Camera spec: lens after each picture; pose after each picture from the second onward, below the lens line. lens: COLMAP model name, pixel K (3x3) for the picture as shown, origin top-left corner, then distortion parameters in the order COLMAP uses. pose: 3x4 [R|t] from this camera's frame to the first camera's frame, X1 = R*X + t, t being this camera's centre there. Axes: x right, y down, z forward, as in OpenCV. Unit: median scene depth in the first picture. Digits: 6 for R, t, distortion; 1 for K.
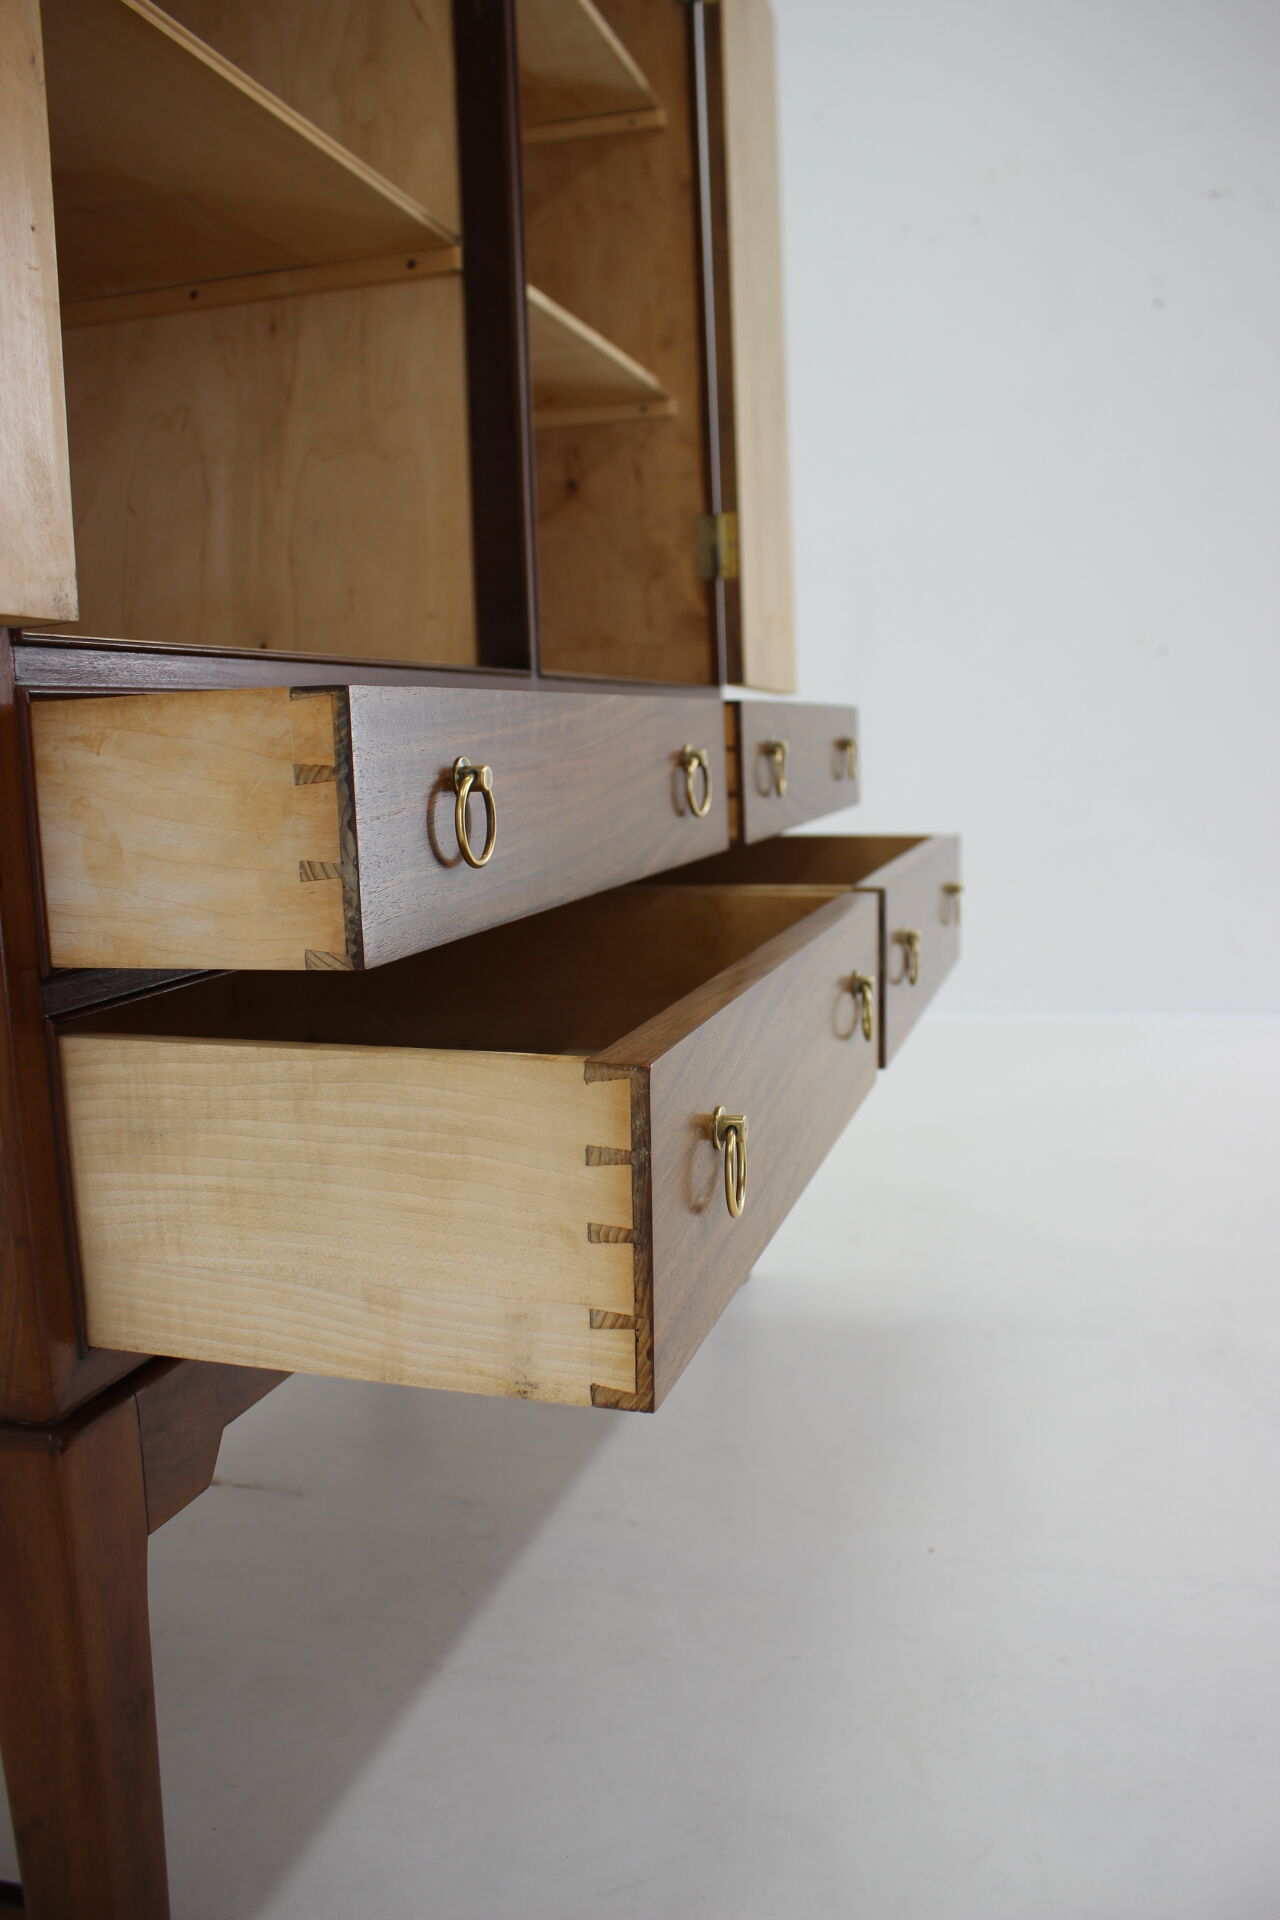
lens RADIAL K [[1599.9, 0, 648.3], [0, 1599.9, 956.6], [0, 0, 1]] dist [-0.162928, 0.138197]
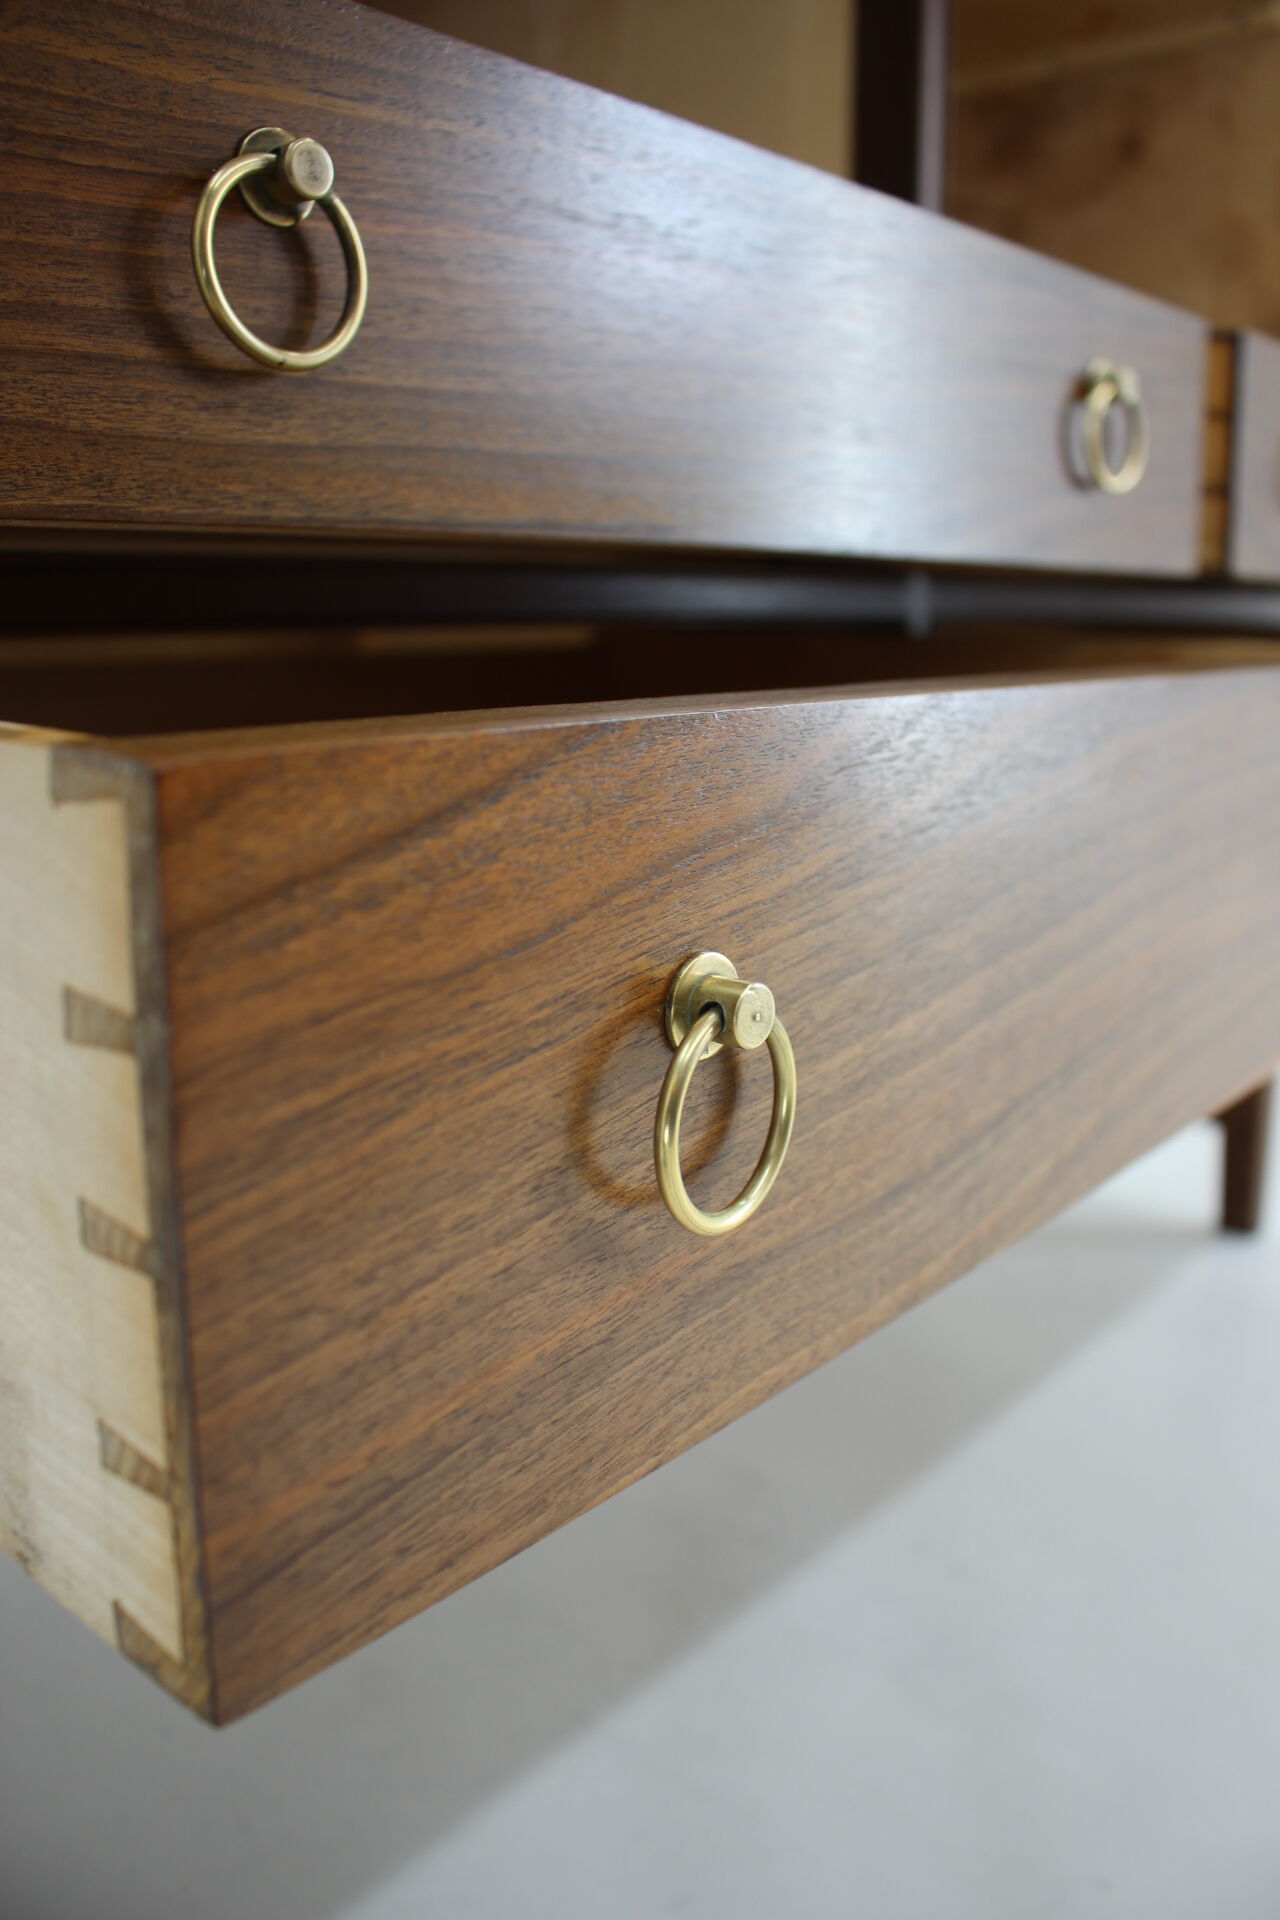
lens RADIAL K [[1599.9, 0, 648.3], [0, 1599.9, 956.6], [0, 0, 1]] dist [-0.162928, 0.138197]
pose [[0.912738, 0.118473, -0.390990, 0.187968], [-0.085013, 0.991158, 0.101872, 0.056783], [0.399602, -0.059743, 0.914740, 0.635623]]
